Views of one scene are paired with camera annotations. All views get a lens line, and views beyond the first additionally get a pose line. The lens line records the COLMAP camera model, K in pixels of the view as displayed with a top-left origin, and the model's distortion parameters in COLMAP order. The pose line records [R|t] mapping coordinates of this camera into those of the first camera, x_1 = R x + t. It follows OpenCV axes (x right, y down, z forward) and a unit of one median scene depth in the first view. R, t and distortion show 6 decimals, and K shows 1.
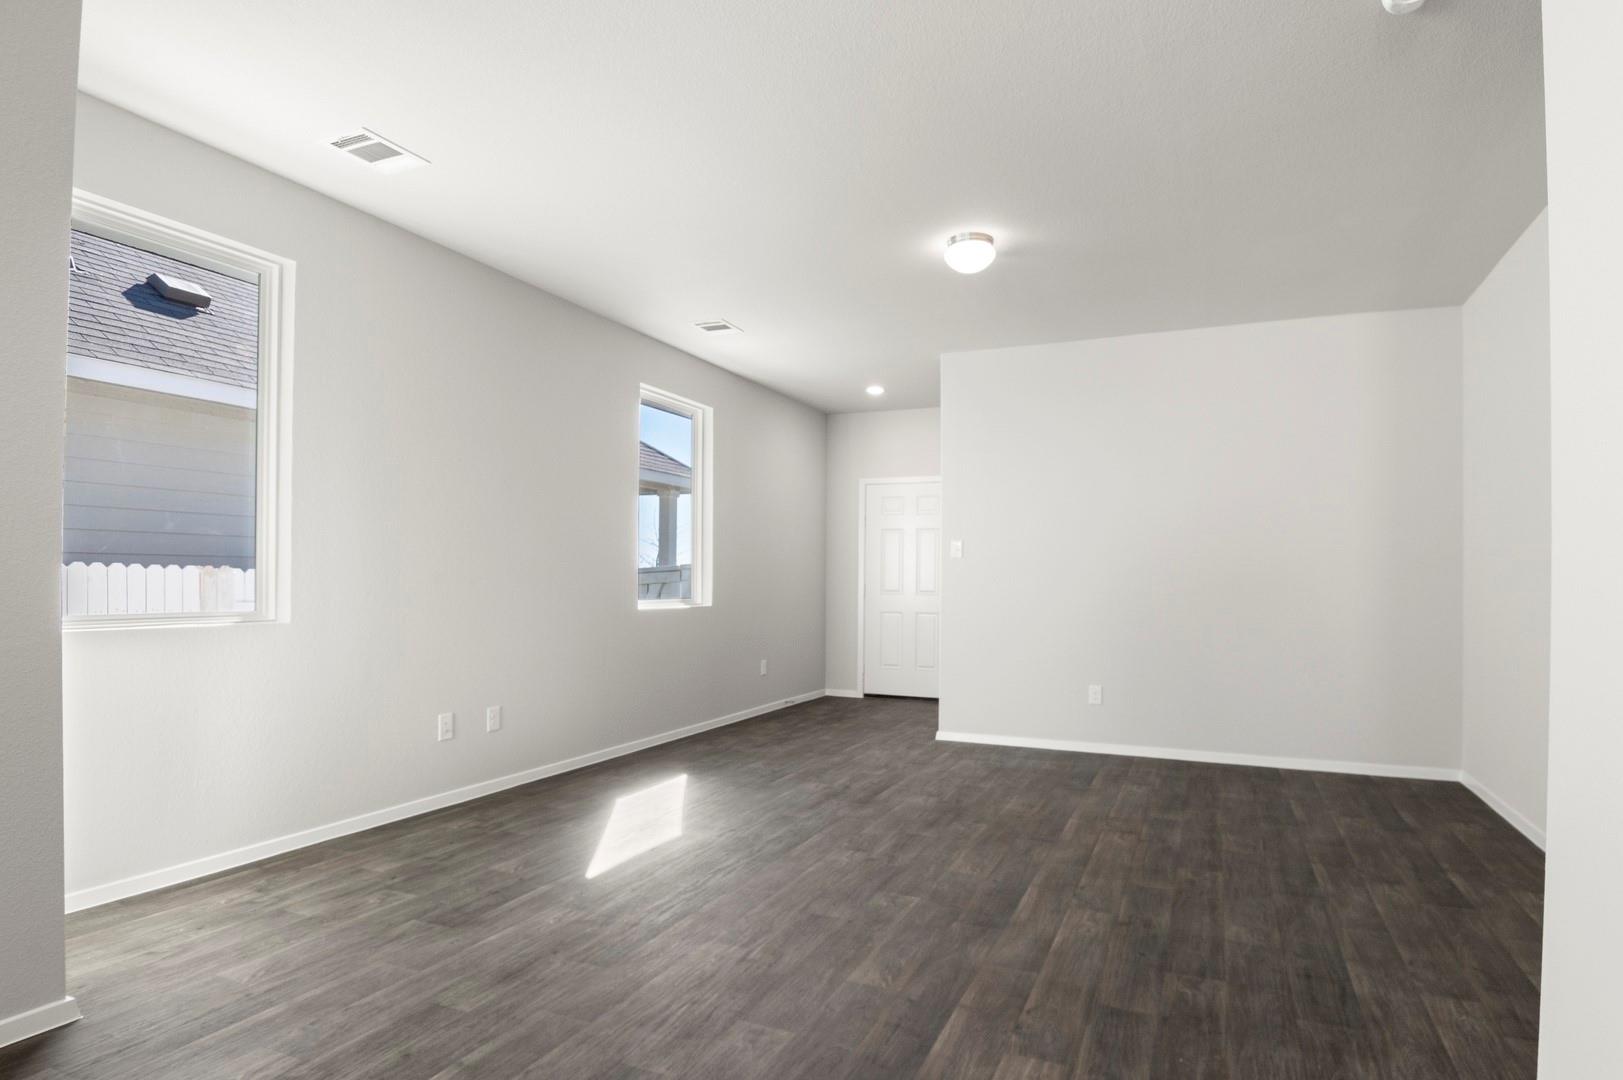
lens RADIAL K [[826.6, 0, 826.7], [0, 826.6, 574.3], [0, 0, 1]] dist [-0.017432, -0.000815]
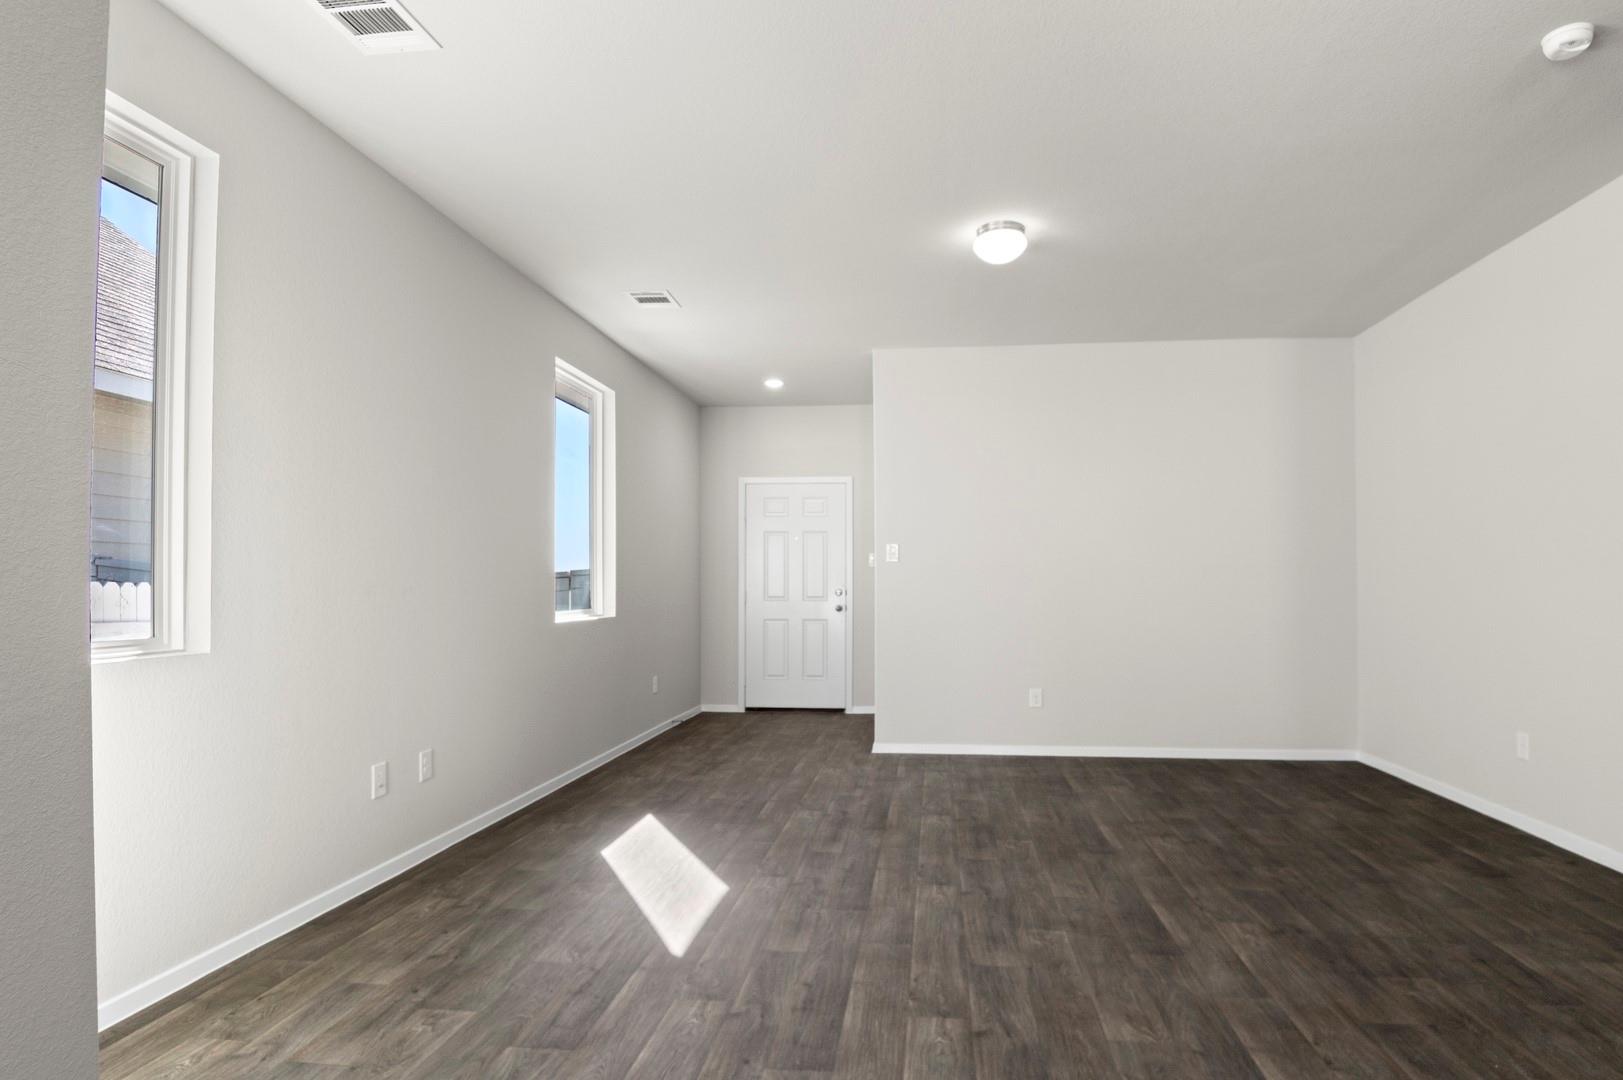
lens RADIAL K [[845.5, 0, 814.0], [0, 845.5, 569.6], [0, 0, 1]] dist [-0.004657, -0.021729]
pose [[0.957268, -0.003923, 0.289177, -0.219418], [0.007095, 0.999926, -0.009921, -0.001649], [-0.289116, 0.011549, 0.957224, 0.088639]]
